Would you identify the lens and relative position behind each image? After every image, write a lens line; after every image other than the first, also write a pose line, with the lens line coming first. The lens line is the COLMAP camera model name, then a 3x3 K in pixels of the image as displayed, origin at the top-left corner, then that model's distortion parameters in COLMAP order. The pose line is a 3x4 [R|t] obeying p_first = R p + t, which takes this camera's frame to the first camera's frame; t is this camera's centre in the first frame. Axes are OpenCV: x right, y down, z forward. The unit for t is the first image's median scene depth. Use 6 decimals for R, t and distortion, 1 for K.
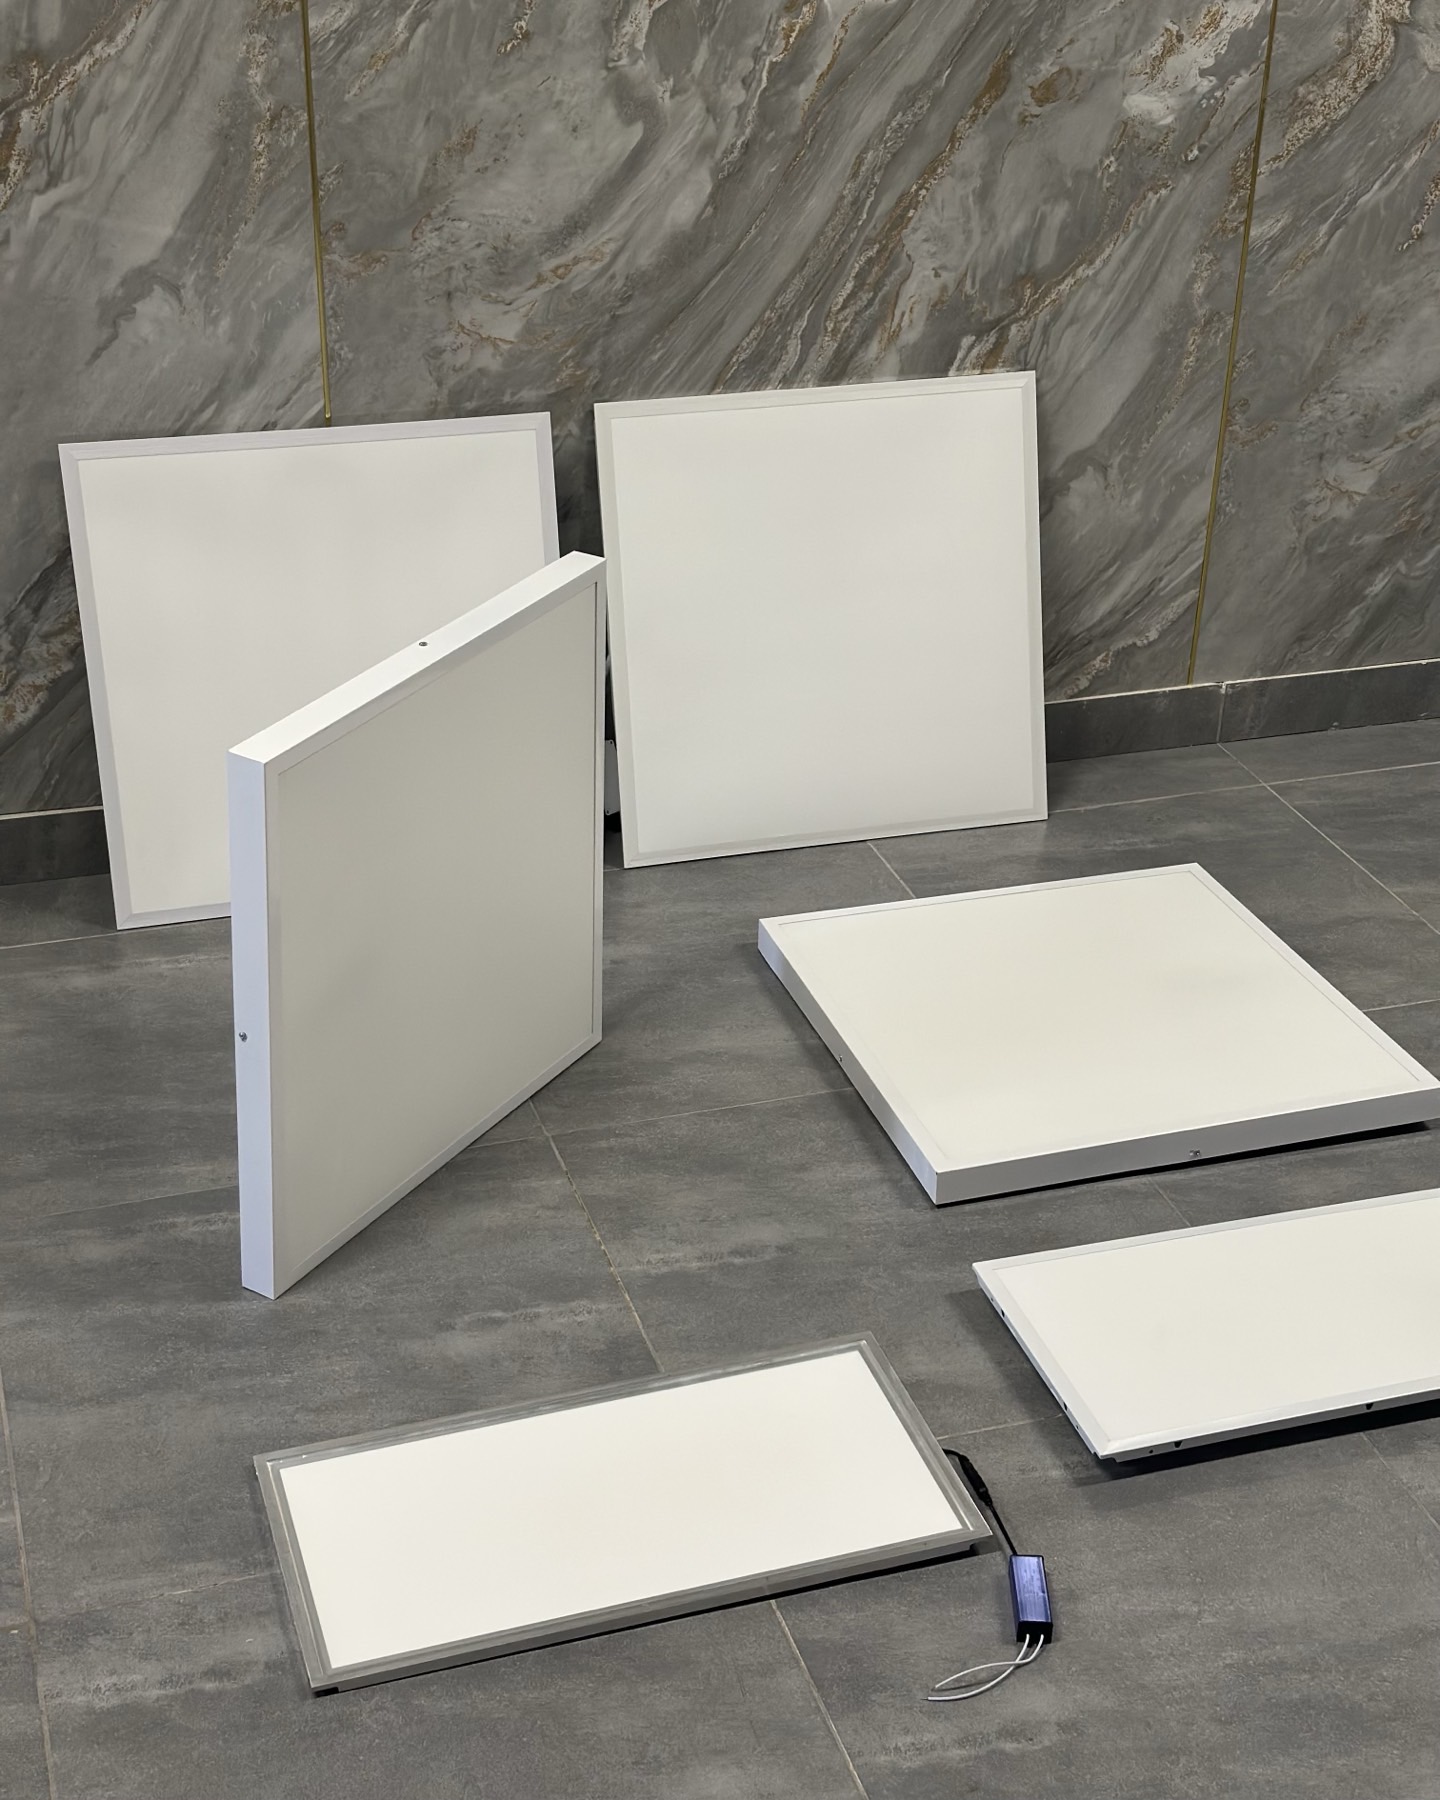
lens RADIAL K [[2616.1, 0, 718.6], [0, 2616.1, 898.3], [0, 0, 1]] dist [0.139111, 0.000000]
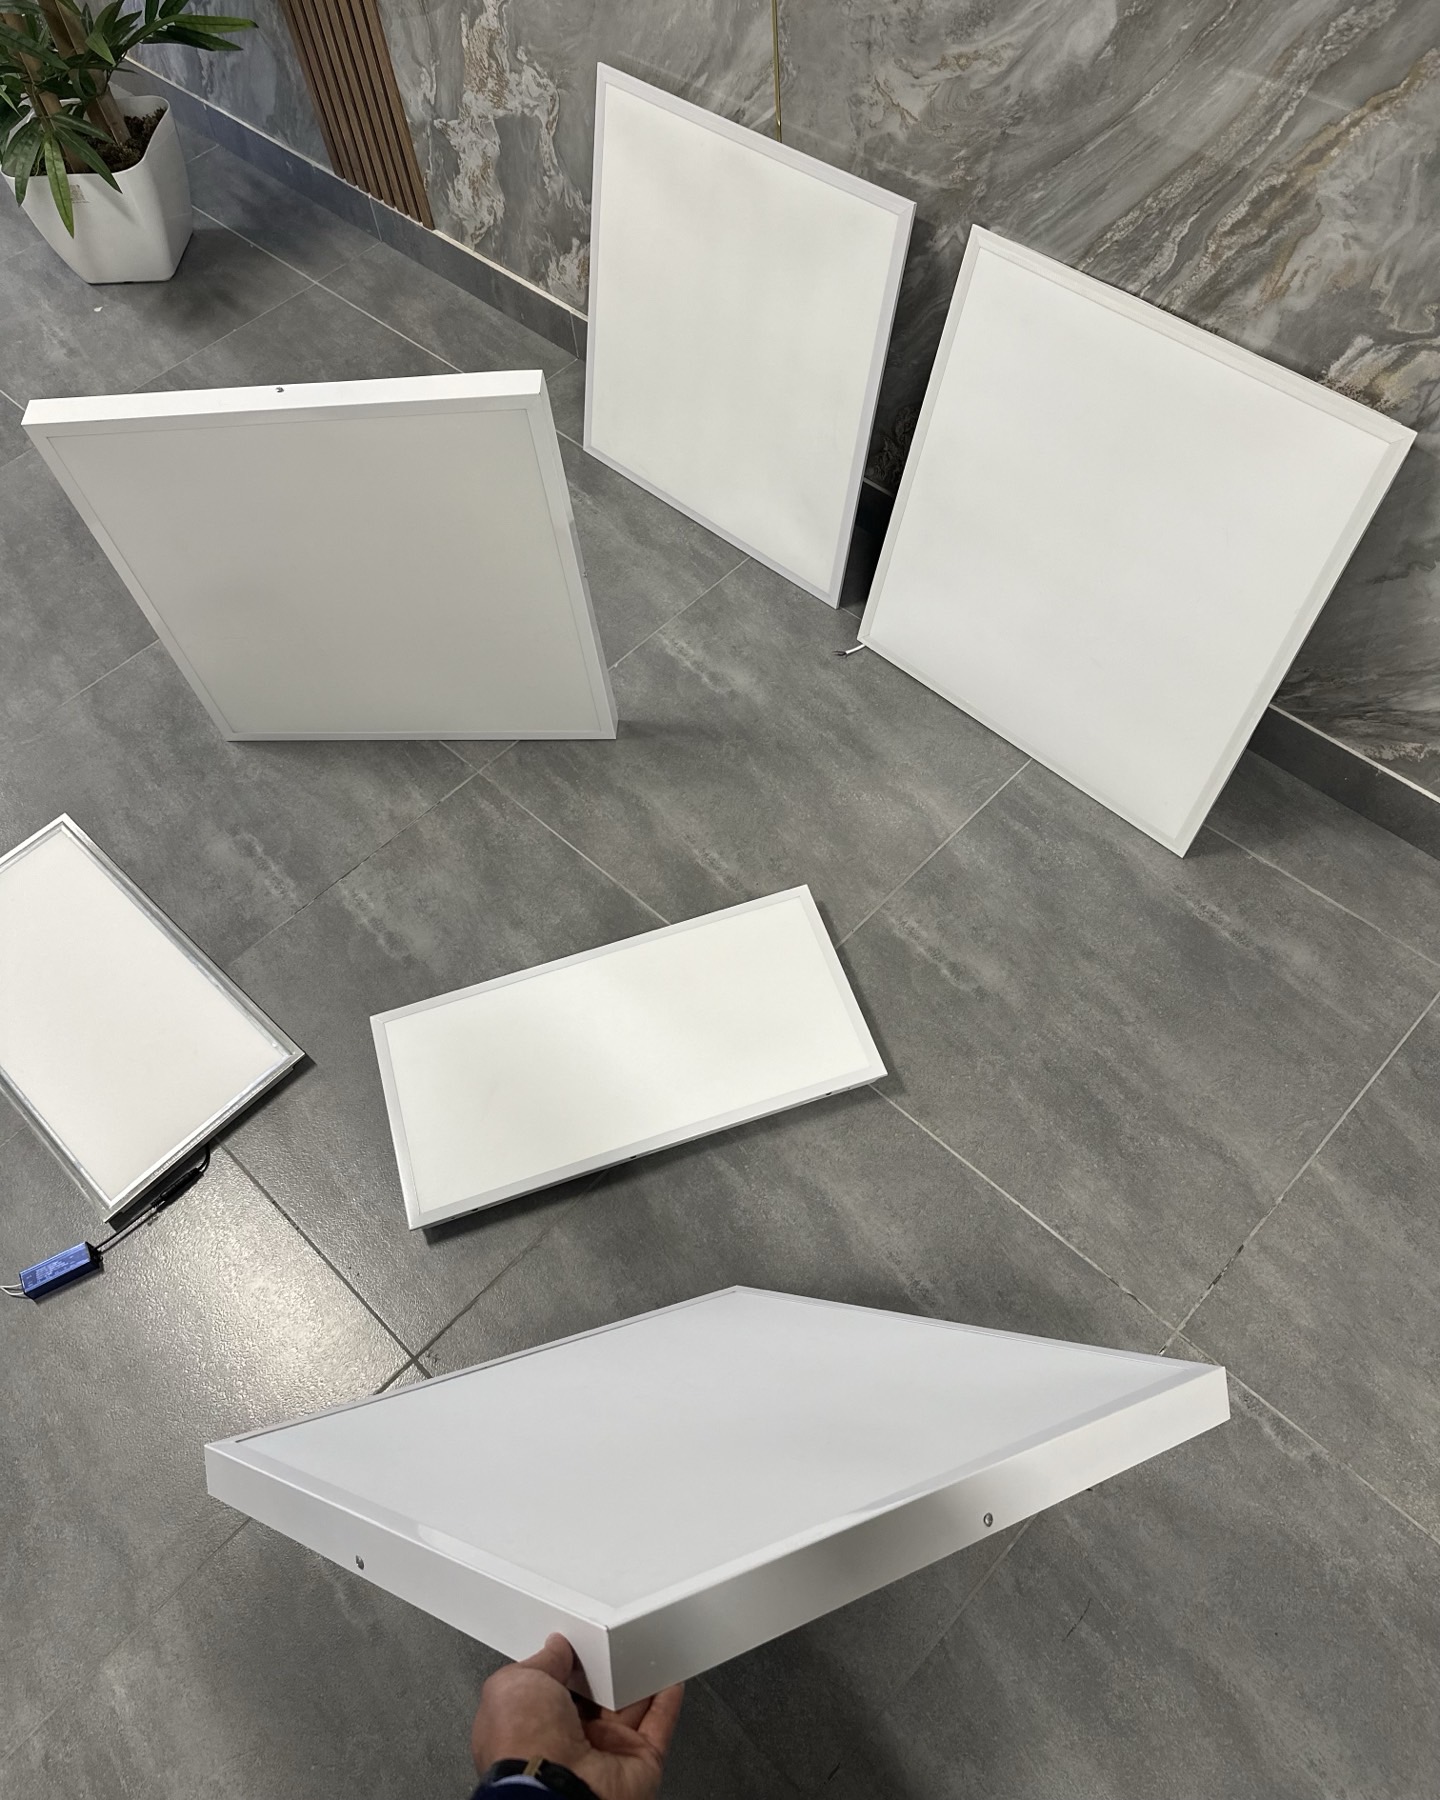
lens RADIAL K [[1359.2, 0, 718.9], [0, 1359.2, 909.6], [0, 0, 1]] dist [0.007692, -0.014218]
pose [[0.473445, 0.710834, -0.520158, 0.354138], [-0.337469, 0.691860, 0.638314, -0.302750], [0.813612, -0.126669, 0.567443, 0.611825]]
